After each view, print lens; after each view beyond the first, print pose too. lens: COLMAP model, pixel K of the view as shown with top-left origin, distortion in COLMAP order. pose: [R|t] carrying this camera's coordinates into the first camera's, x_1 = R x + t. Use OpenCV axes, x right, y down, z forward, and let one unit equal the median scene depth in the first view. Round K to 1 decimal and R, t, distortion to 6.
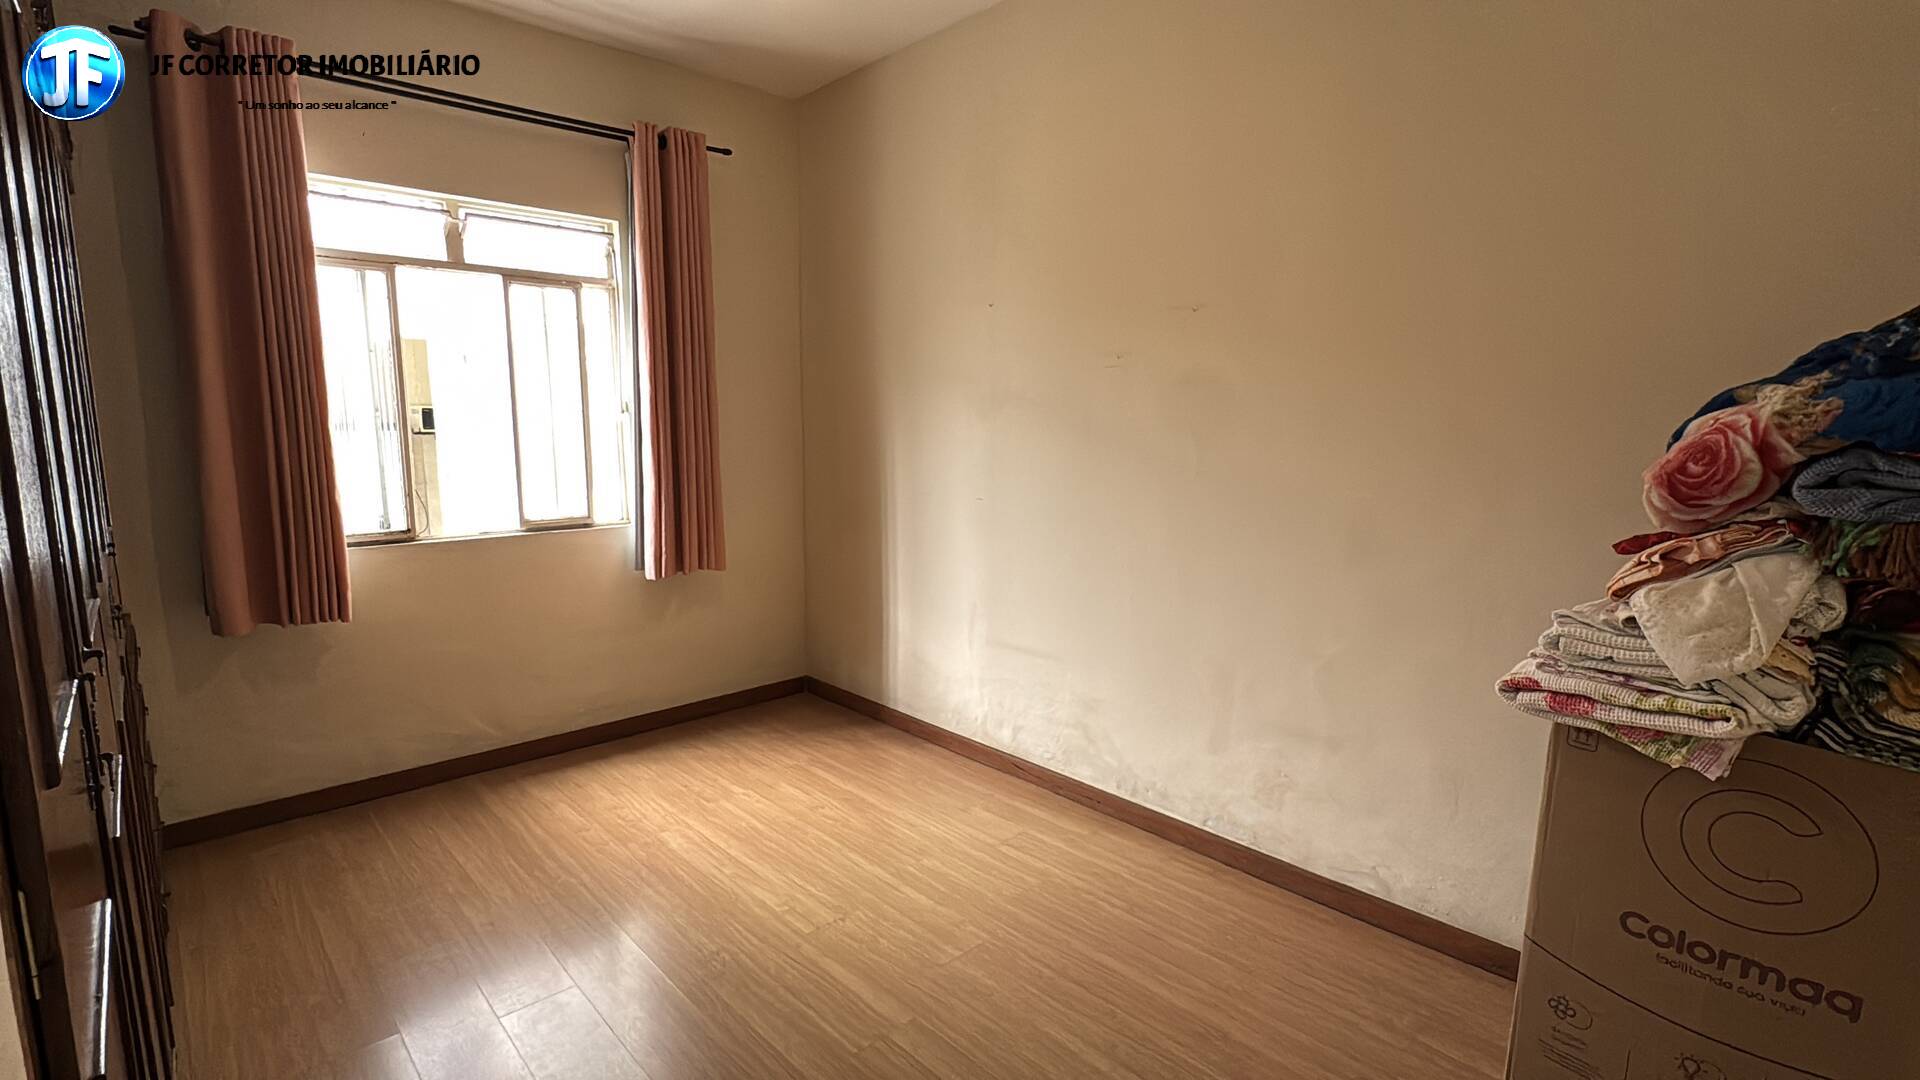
lens RADIAL K [[880.7, 0, 971.4], [0, 880.7, 541.5], [0, 0, 1]] dist [-0.001759, 0.001867]
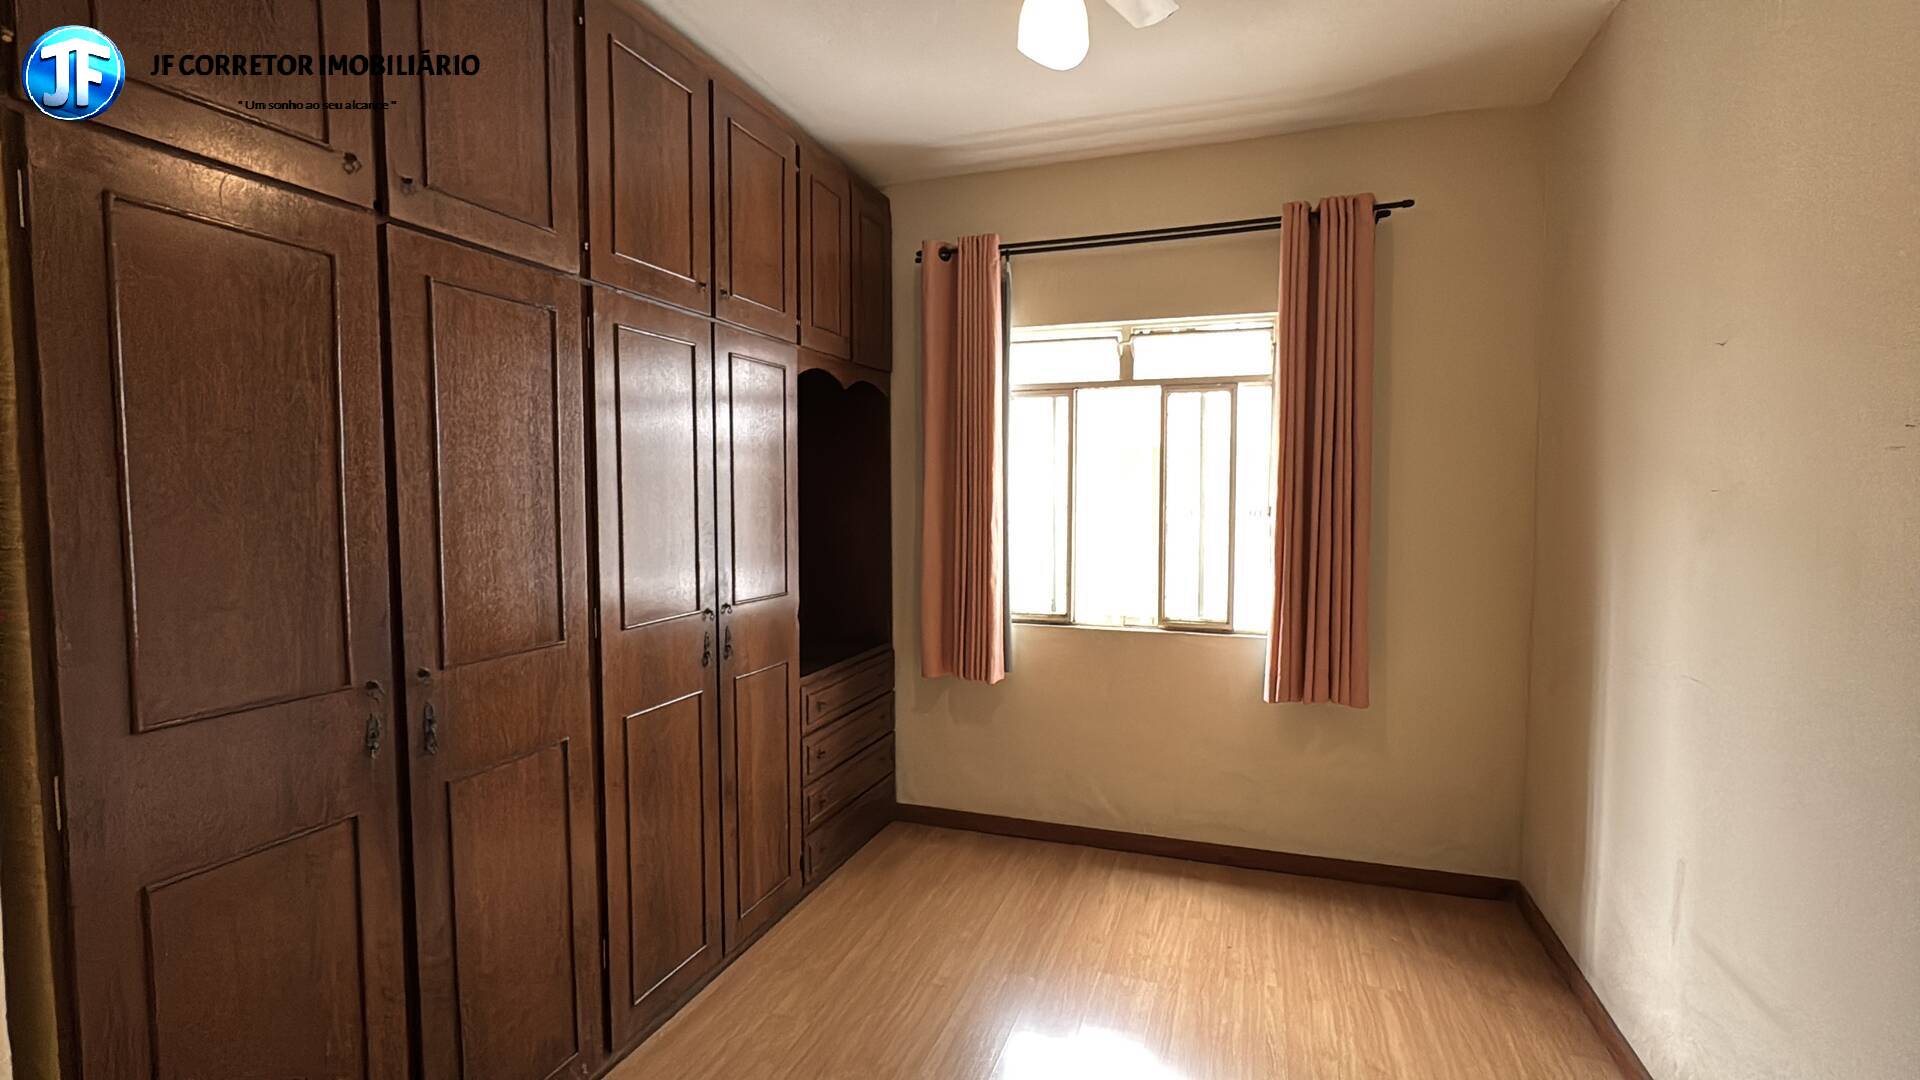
lens RADIAL K [[880.7, 0, 957.2], [0, 880.7, 539.6], [0, 0, 1]] dist [-0.001759, 0.001867]
pose [[0.458181, 0.043841, -0.887777, 0.291798], [-0.127432, 0.991705, -0.016794, -0.067539], [0.879677, 0.120826, 0.459967, 0.308159]]
